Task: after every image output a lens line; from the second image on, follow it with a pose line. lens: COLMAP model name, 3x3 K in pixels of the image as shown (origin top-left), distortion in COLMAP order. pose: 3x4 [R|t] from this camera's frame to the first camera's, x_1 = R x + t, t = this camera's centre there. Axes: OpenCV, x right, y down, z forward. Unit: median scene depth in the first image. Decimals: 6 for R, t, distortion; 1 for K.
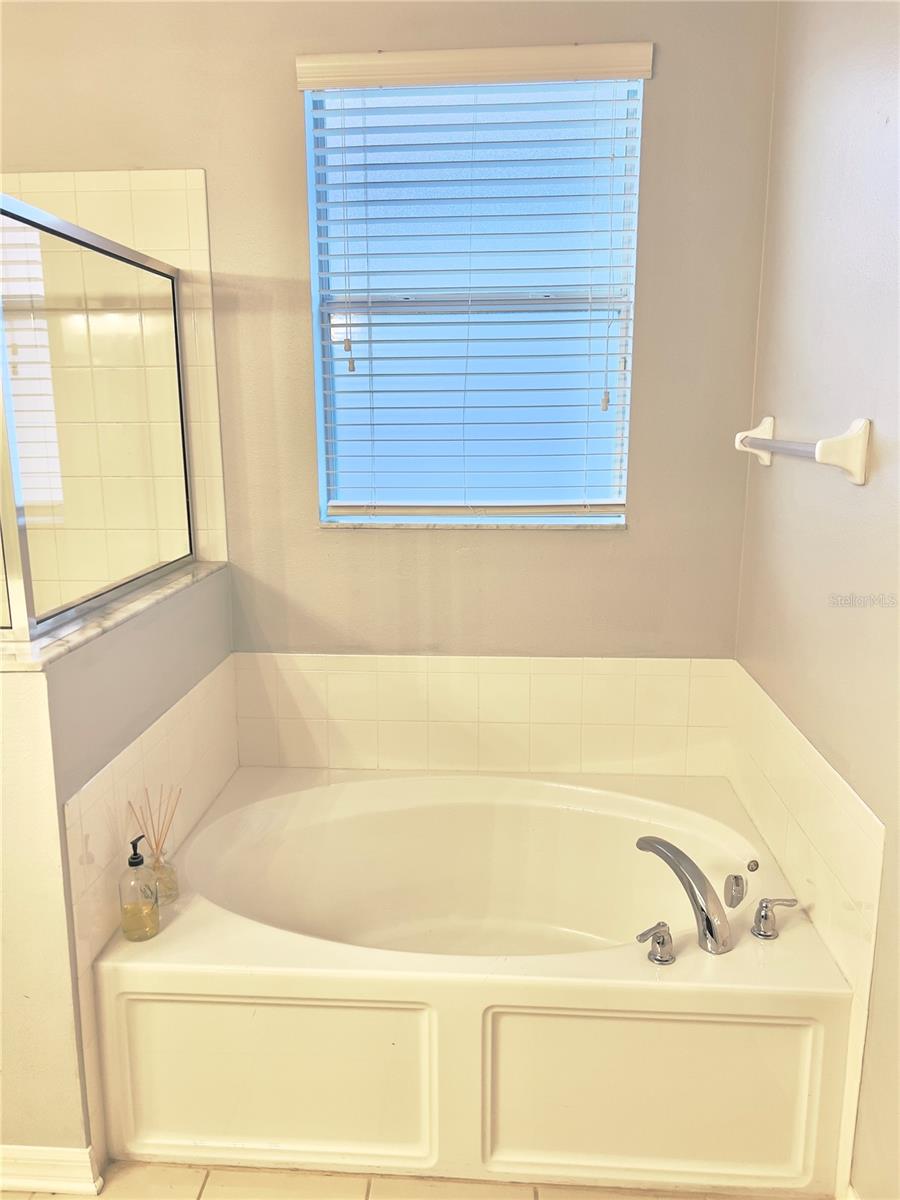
lens RADIAL K [[912.5, 0, 447.0], [0, 912.5, 604.8], [0, 0, 1]] dist [0.044554, -0.054613]
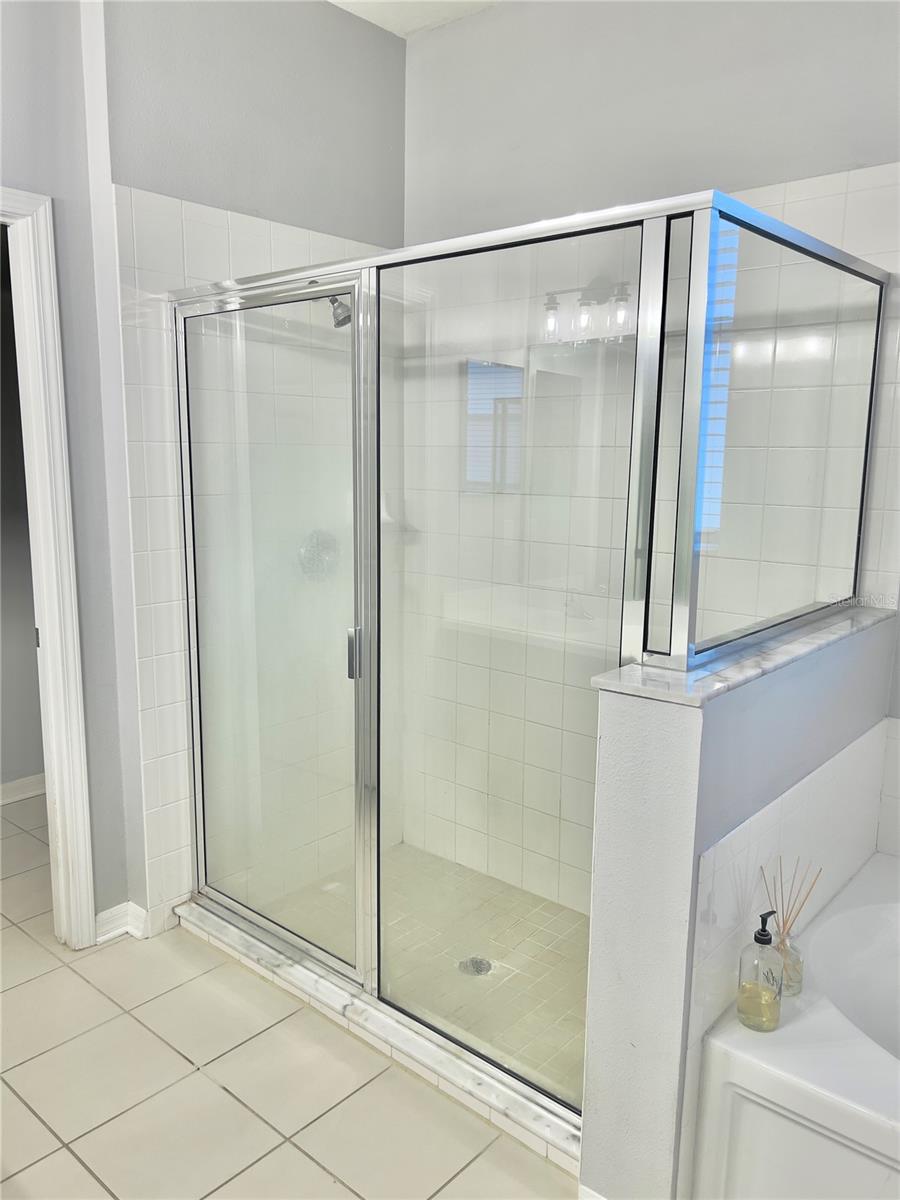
lens RADIAL K [[912.5, 0, 441.1], [0, 912.5, 604.6], [0, 0, 1]] dist [0.044554, -0.054613]
pose [[0.792848, 0.114987, -0.598474, -0.075427], [-0.137800, 0.990430, 0.007740, -0.000753], [0.593636, 0.076333, 0.801105, 0.071915]]
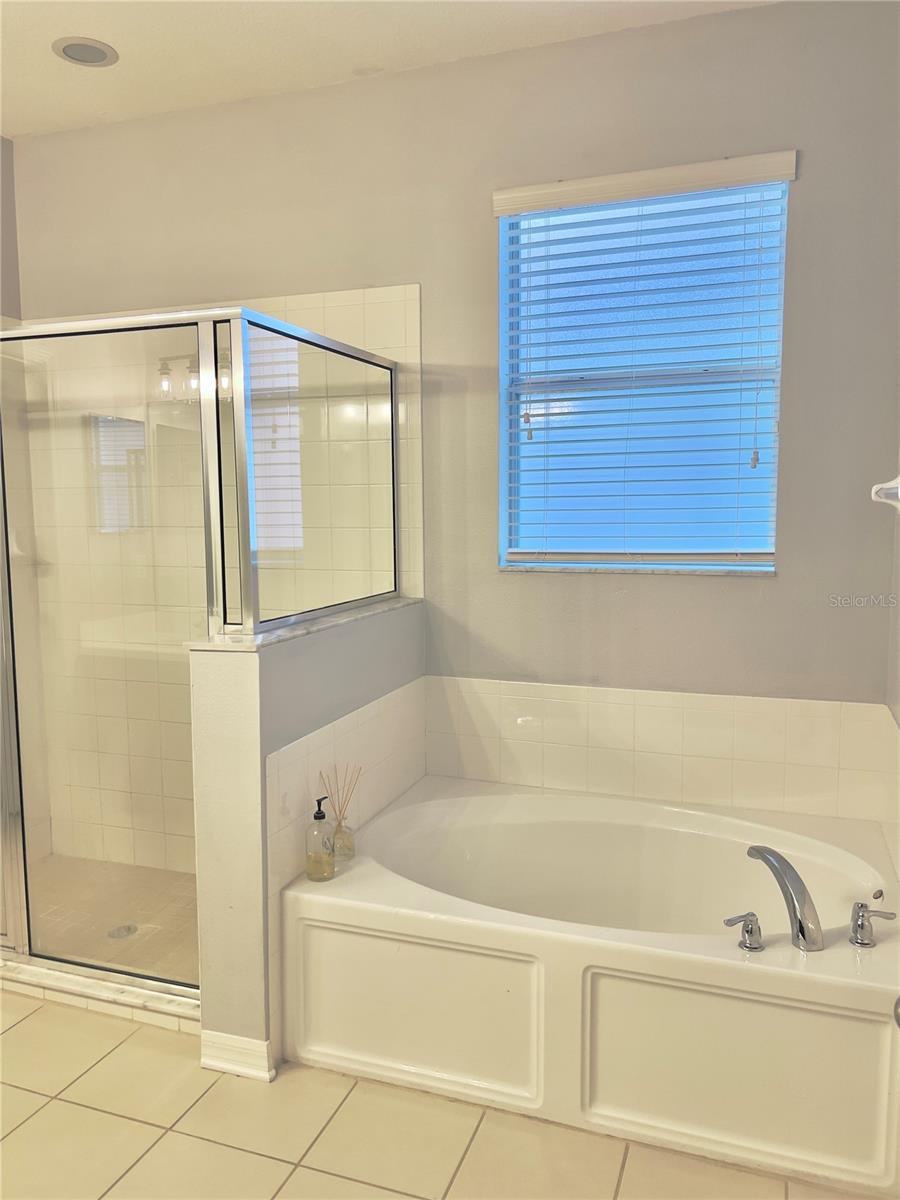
lens RADIAL K [[912.5, 0, 454.7], [0, 912.5, 603.6], [0, 0, 1]] dist [0.044554, -0.054613]
pose [[0.962173, 0.027722, -0.271025, 0.140121], [-0.053642, 0.994613, -0.088703, 0.072654], [0.267106, 0.099886, 0.958476, -0.150539]]
